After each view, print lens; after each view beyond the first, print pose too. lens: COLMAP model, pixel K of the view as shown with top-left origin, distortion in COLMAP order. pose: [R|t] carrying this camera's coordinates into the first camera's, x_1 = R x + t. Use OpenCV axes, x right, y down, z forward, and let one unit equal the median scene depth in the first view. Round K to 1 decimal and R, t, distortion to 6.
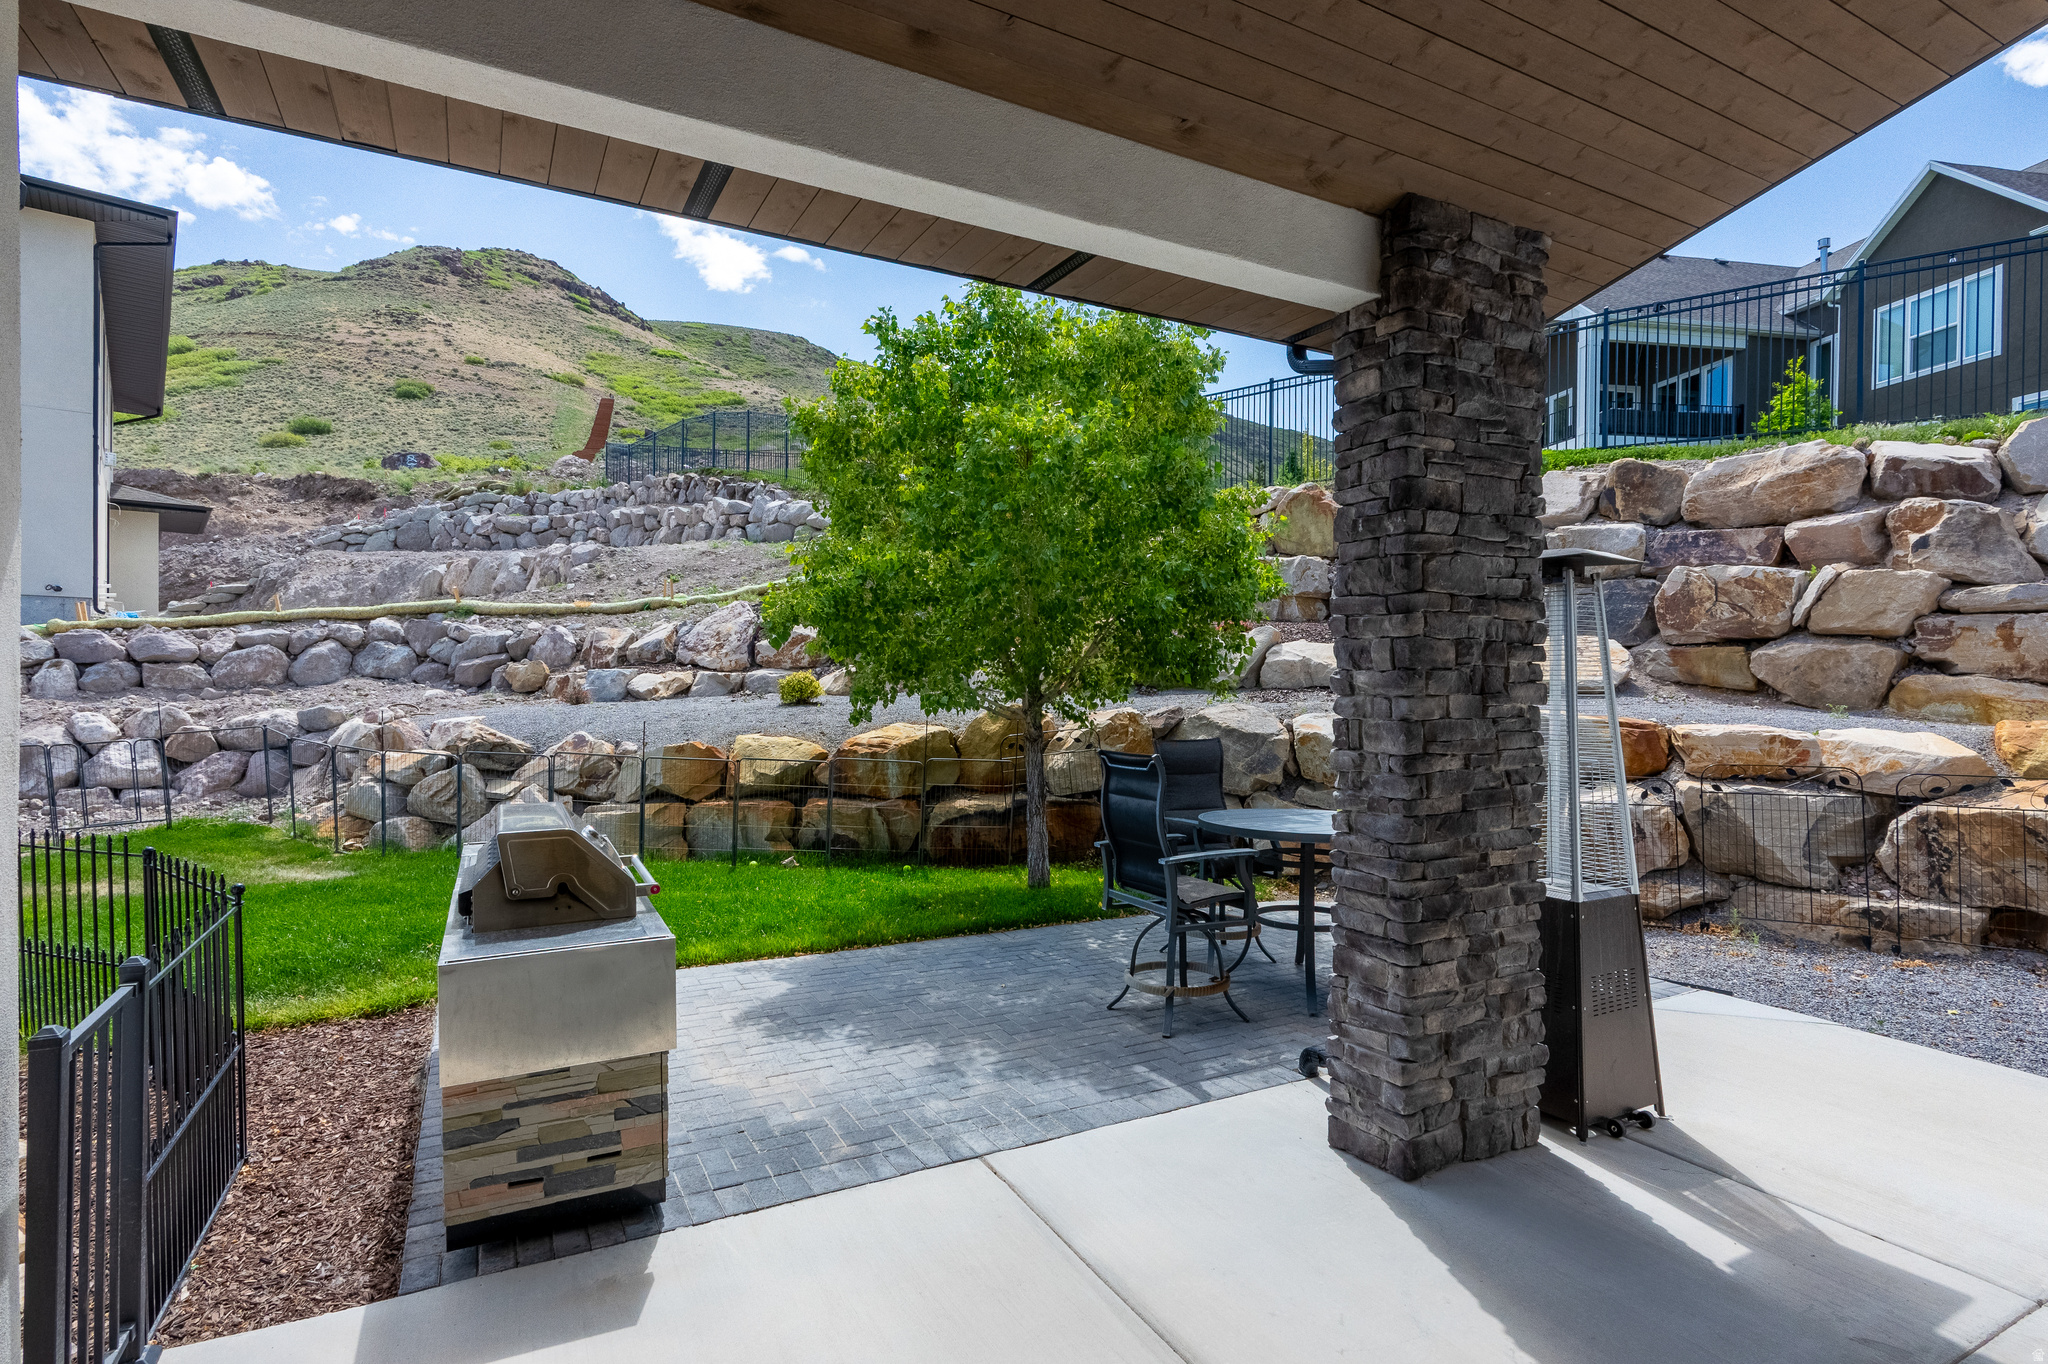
lens RADIAL K [[1019.3, 0, 1024.2], [0, 1019.3, 681.5], [0, 0, 1]] dist [-0.003999, 0.004286]
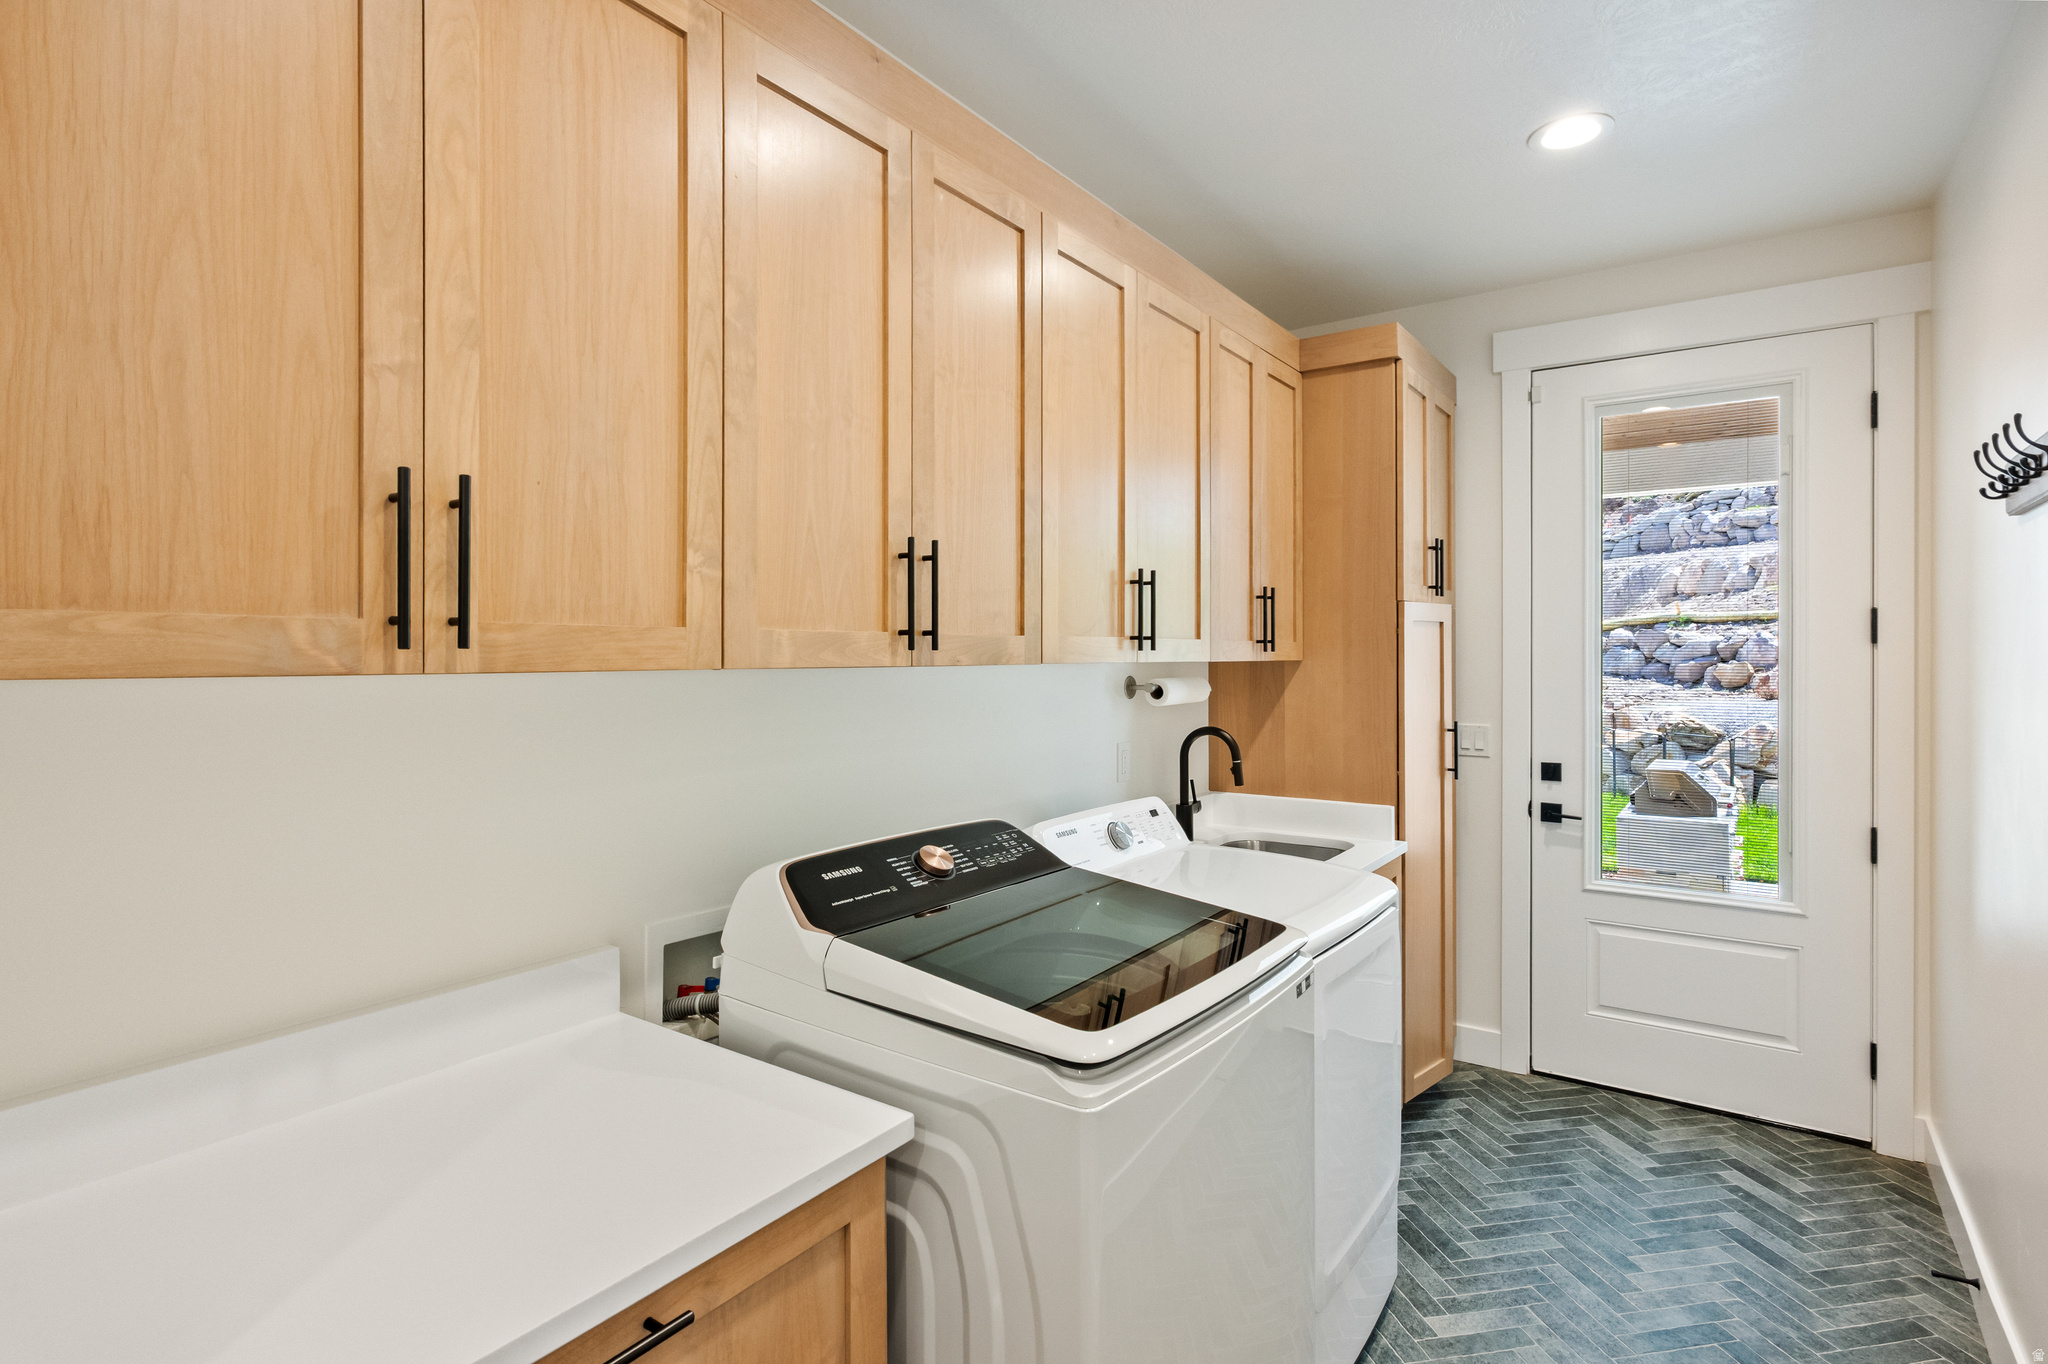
lens RADIAL K [[1019.3, 0, 1024.9], [0, 1019.3, 660.0], [0, 0, 1]] dist [-0.003999, 0.004286]
pose [[0.450805, -0.005962, -0.892603, 0.213147], [0.003703, 0.999982, -0.004809, -0.019660], [0.892615, -0.001137, 0.450818, -0.301565]]
